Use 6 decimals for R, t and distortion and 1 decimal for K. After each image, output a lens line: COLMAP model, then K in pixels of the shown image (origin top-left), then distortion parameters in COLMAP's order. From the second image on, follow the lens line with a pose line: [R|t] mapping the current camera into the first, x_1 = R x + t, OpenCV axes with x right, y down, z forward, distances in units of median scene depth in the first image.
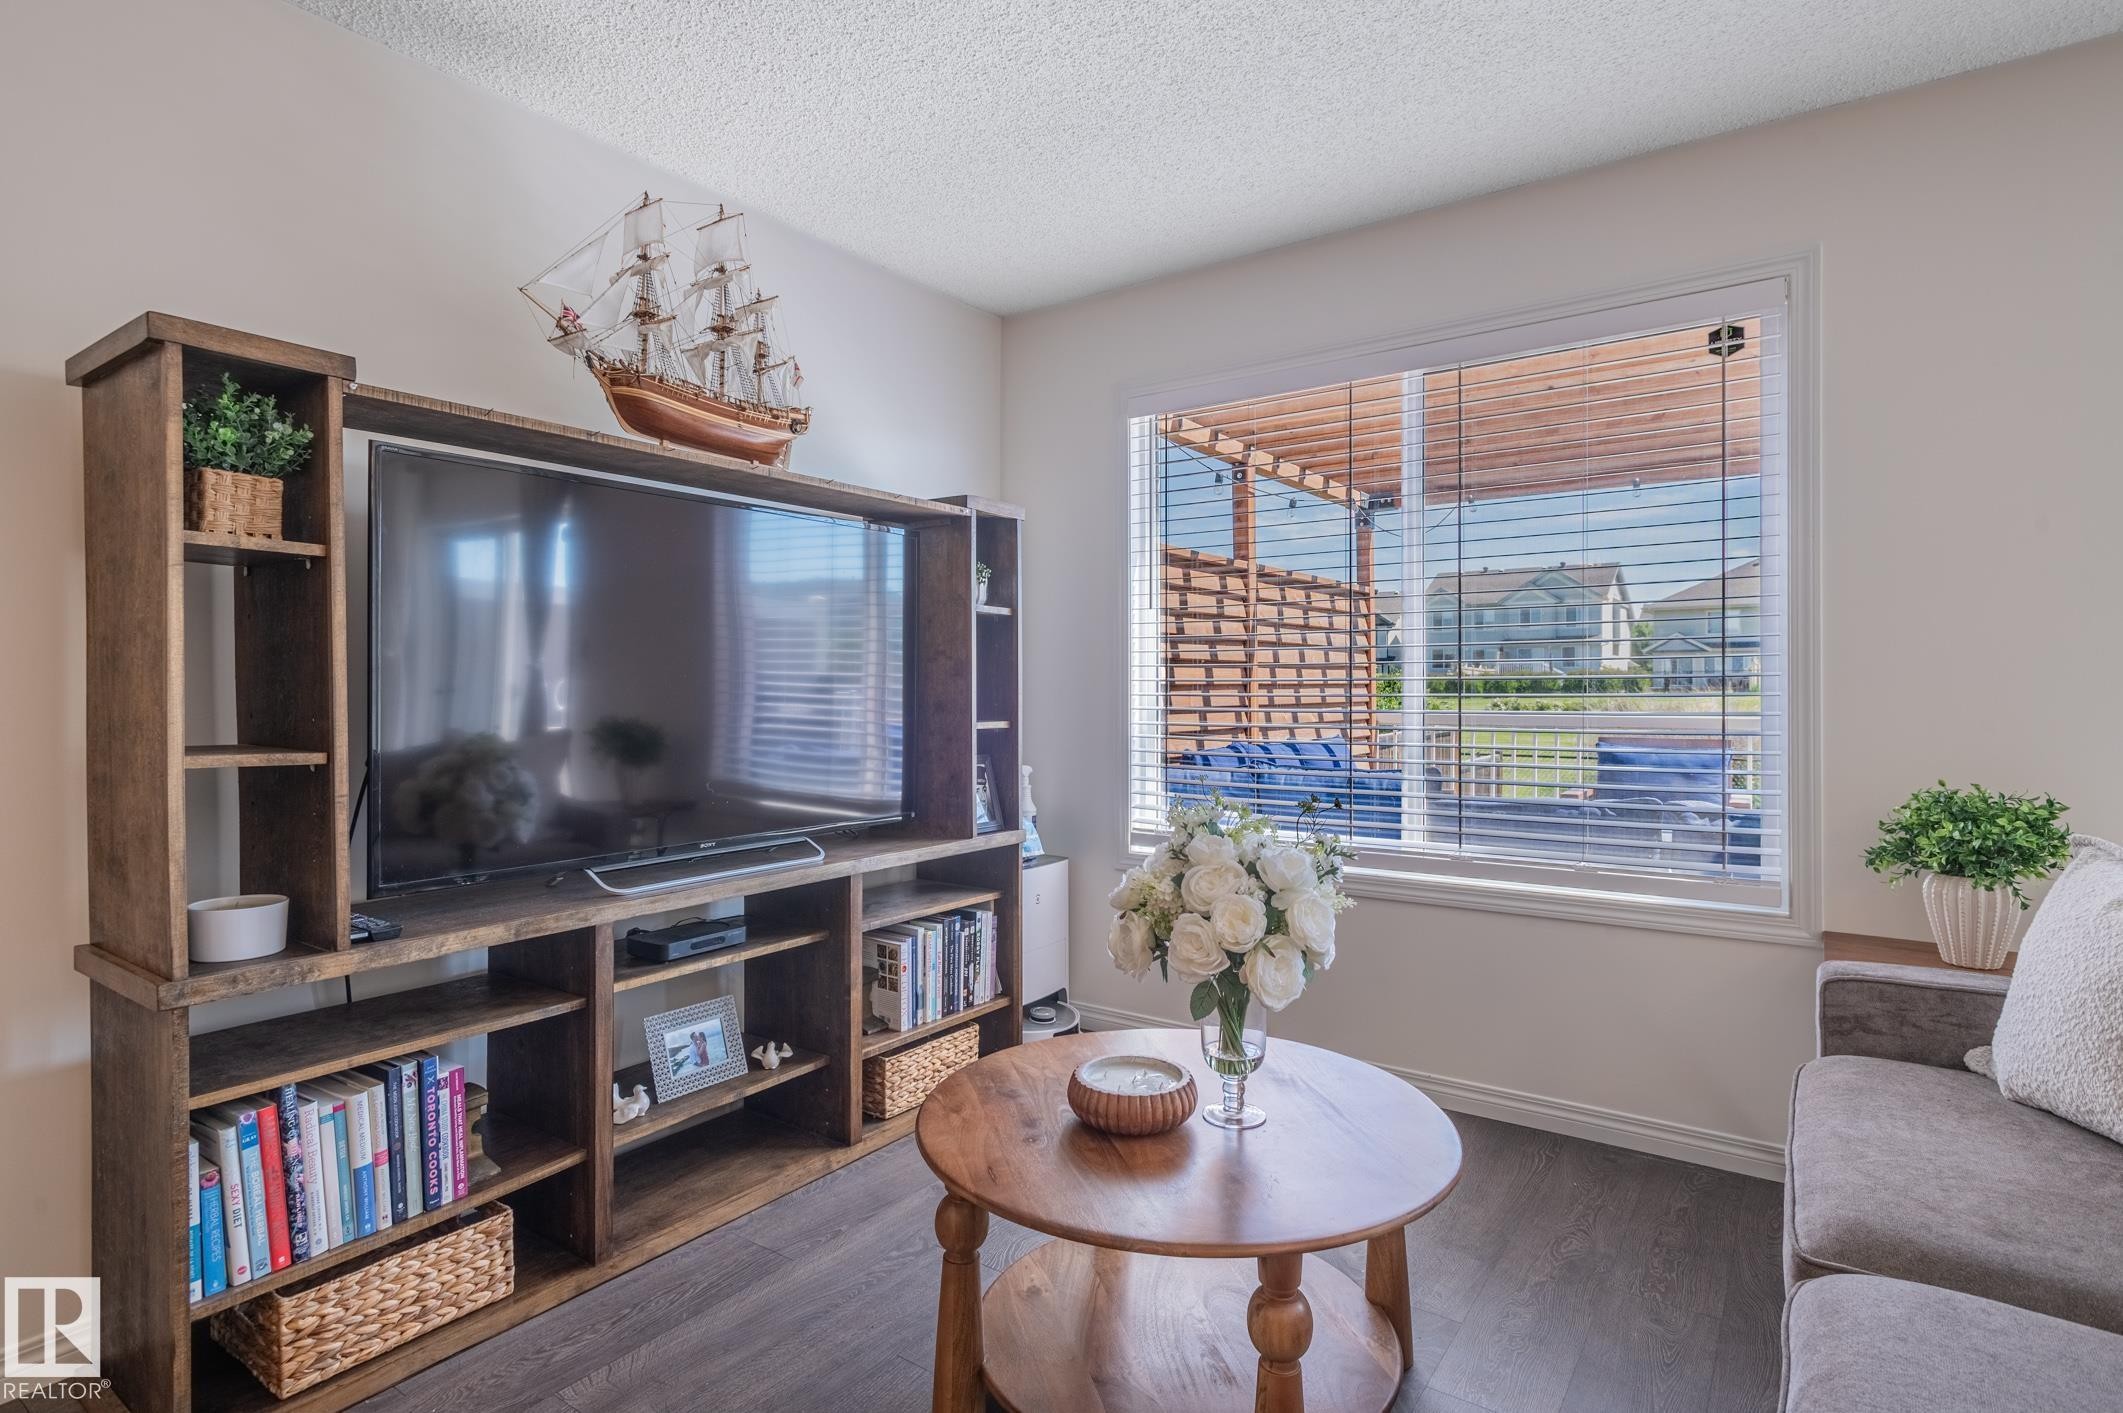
lens RADIAL K [[1078.5, 0, 1059.6], [0, 1078.5, 688.1], [0, 0, 1]] dist [0.009636, -0.007990]
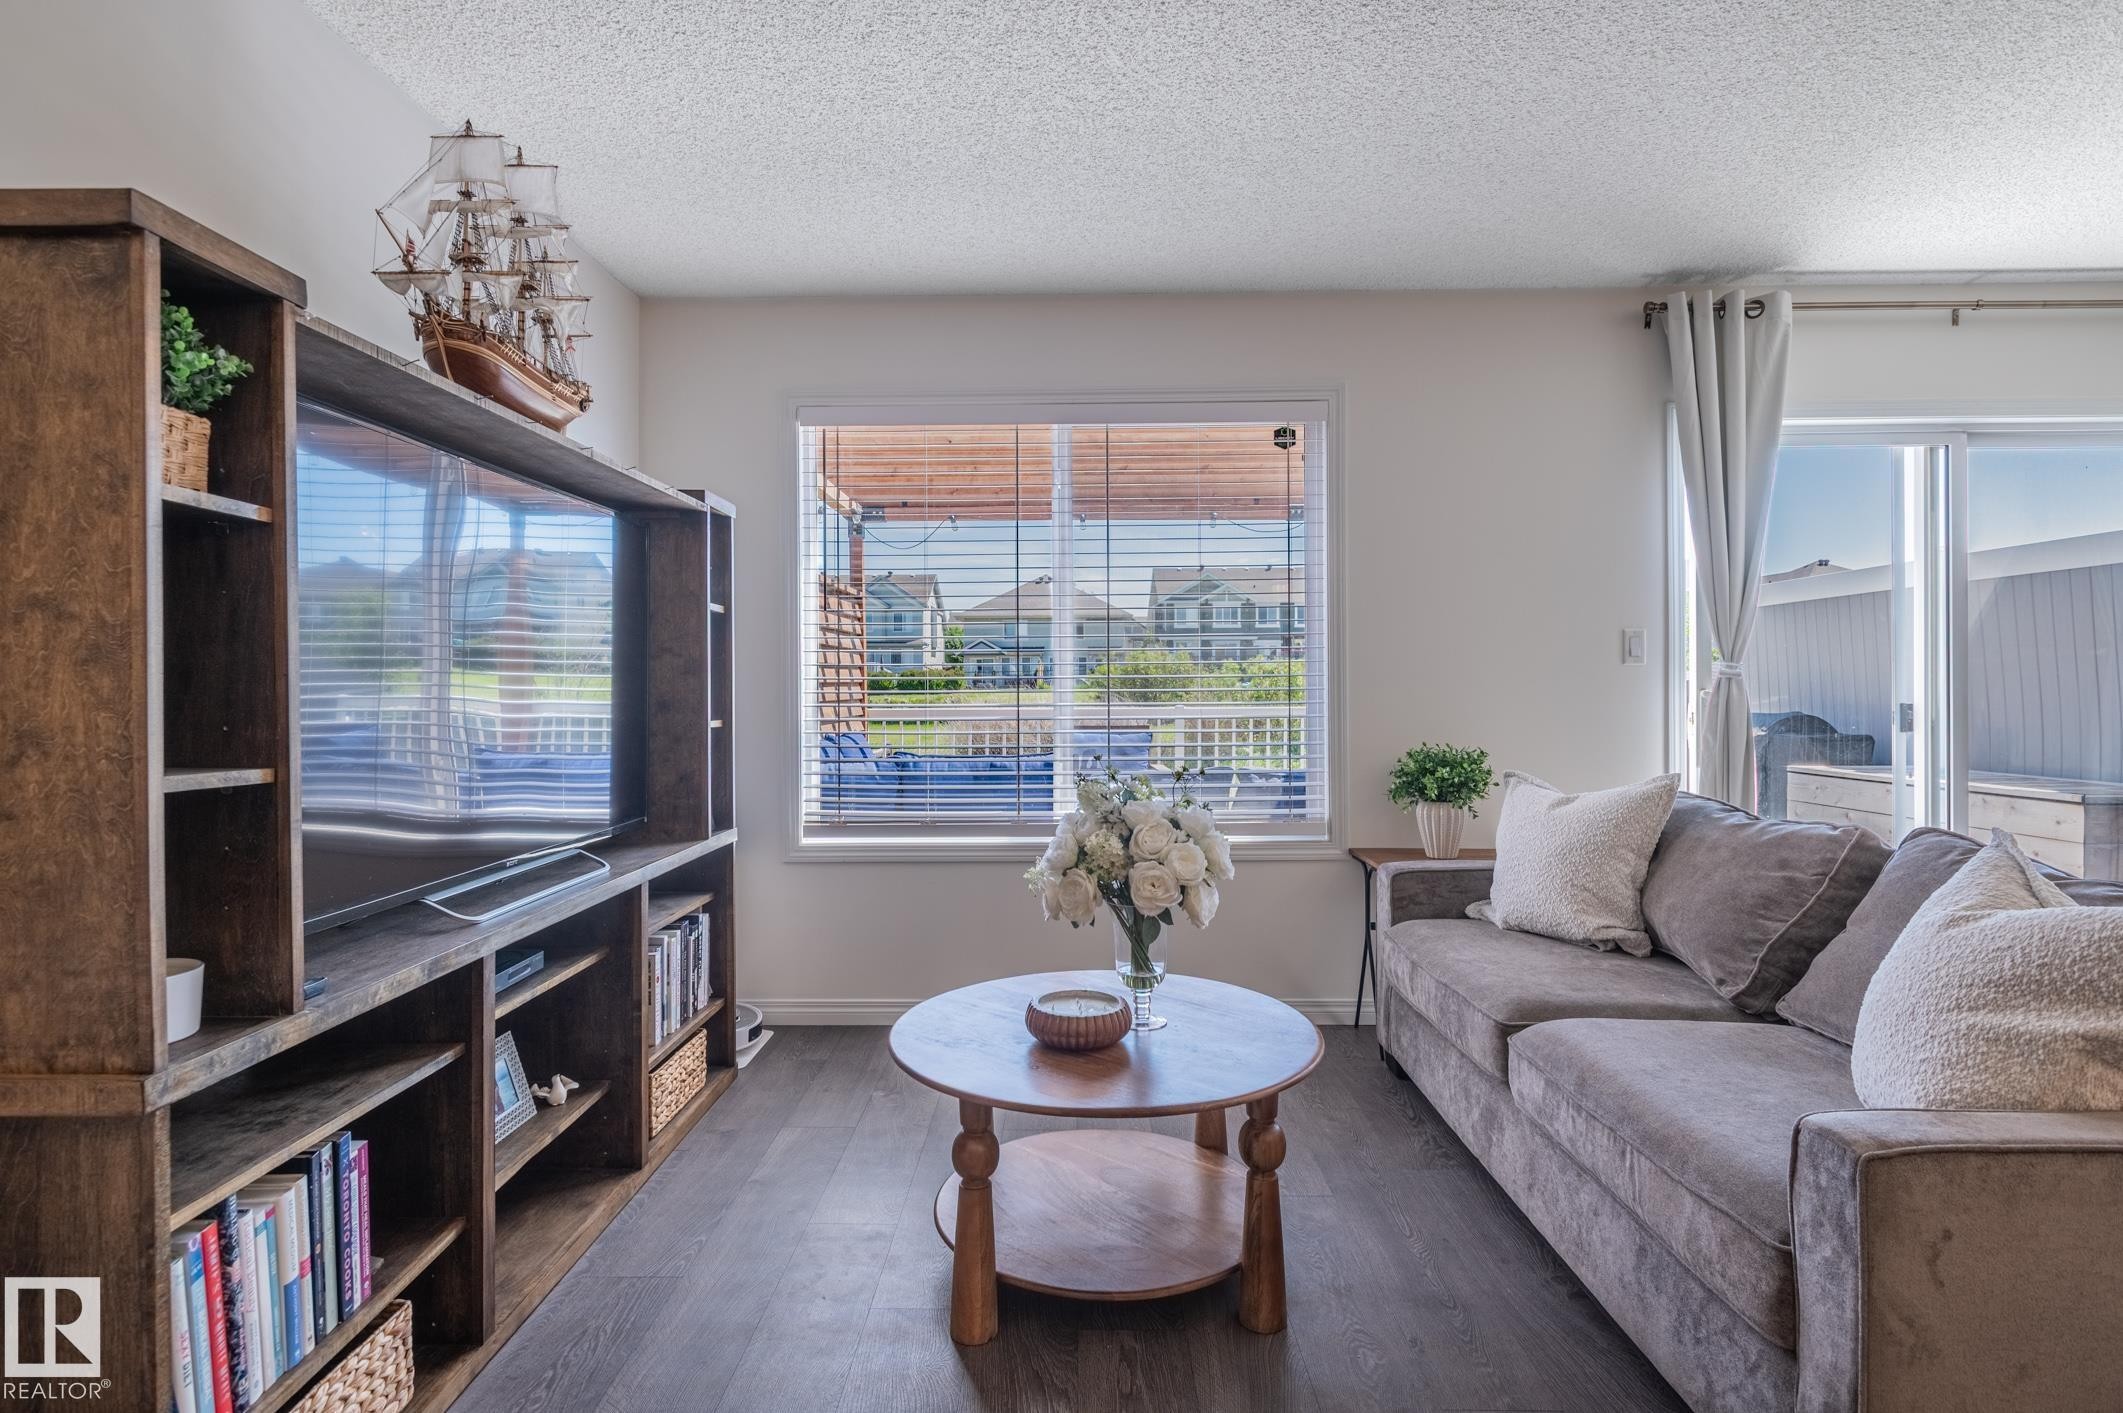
lens RADIAL K [[1078.5, 0, 1059.6], [0, 1078.5, 688.1], [0, 0, 1]] dist [0.009636, -0.007990]
pose [[0.824192, -0.004943, 0.566289, -0.438209], [0.004680, 0.999987, 0.001918, 0.001215], [-0.566291, 0.001070, 0.824205, 0.007797]]
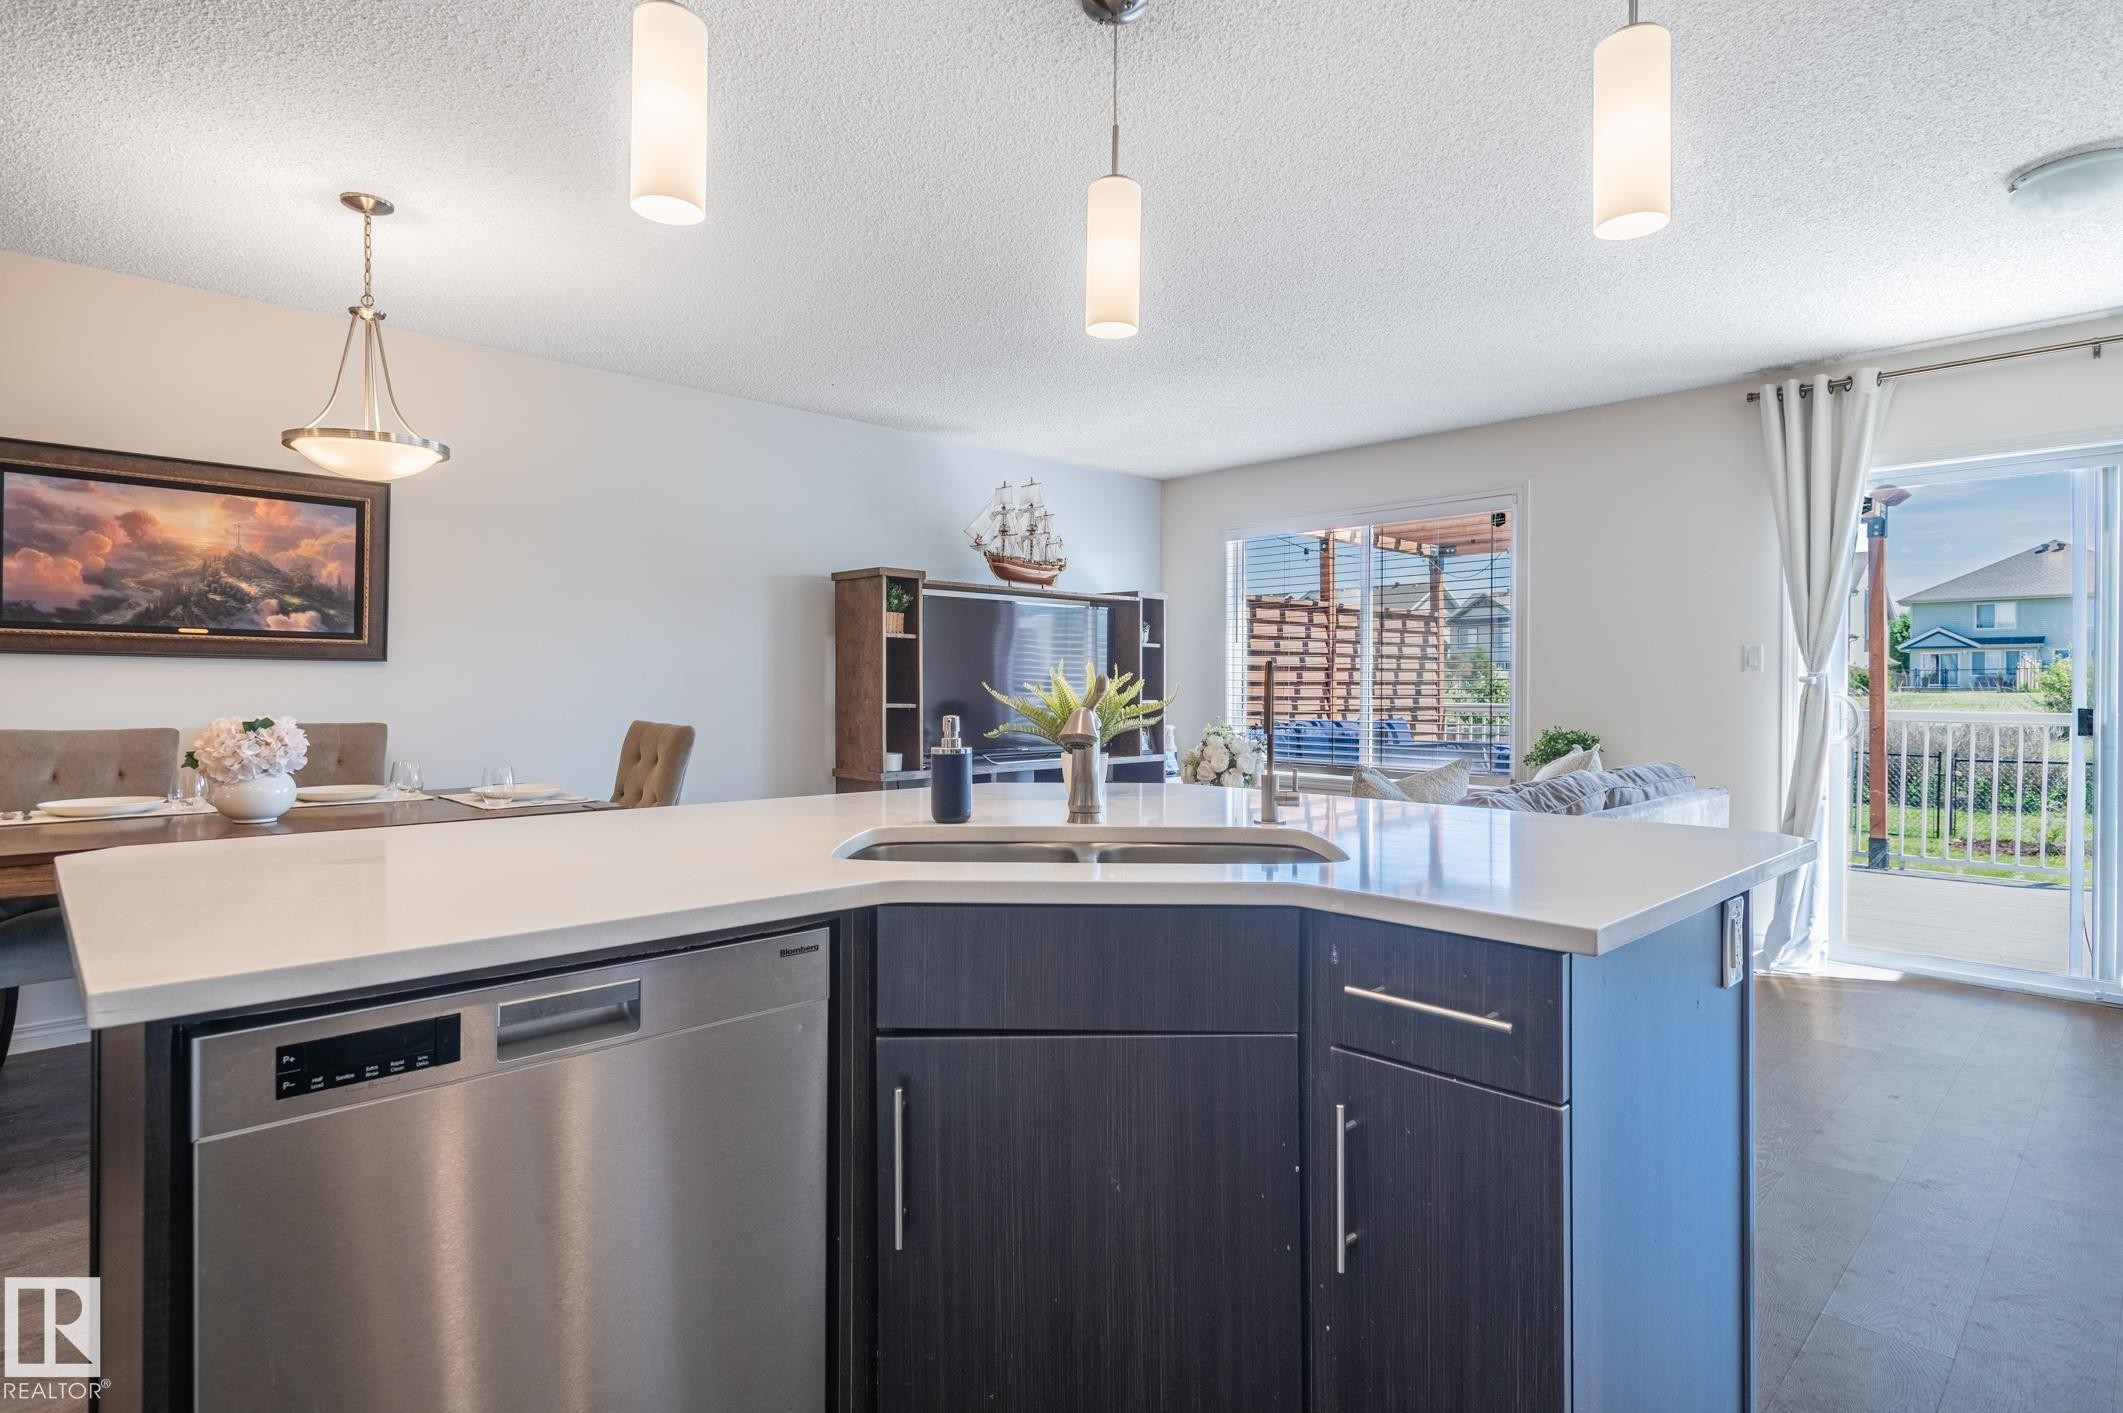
lens RADIAL K [[1078.5, 0, 1059.6], [0, 1078.5, 688.1], [0, 0, 1]] dist [0.009636, -0.007990]
pose [[0.982953, 0.005392, -0.183778, 0.173947], [-0.004764, 0.999981, 0.003860, 0.001013], [0.183795, -0.002919, 0.982960, -1.250002]]
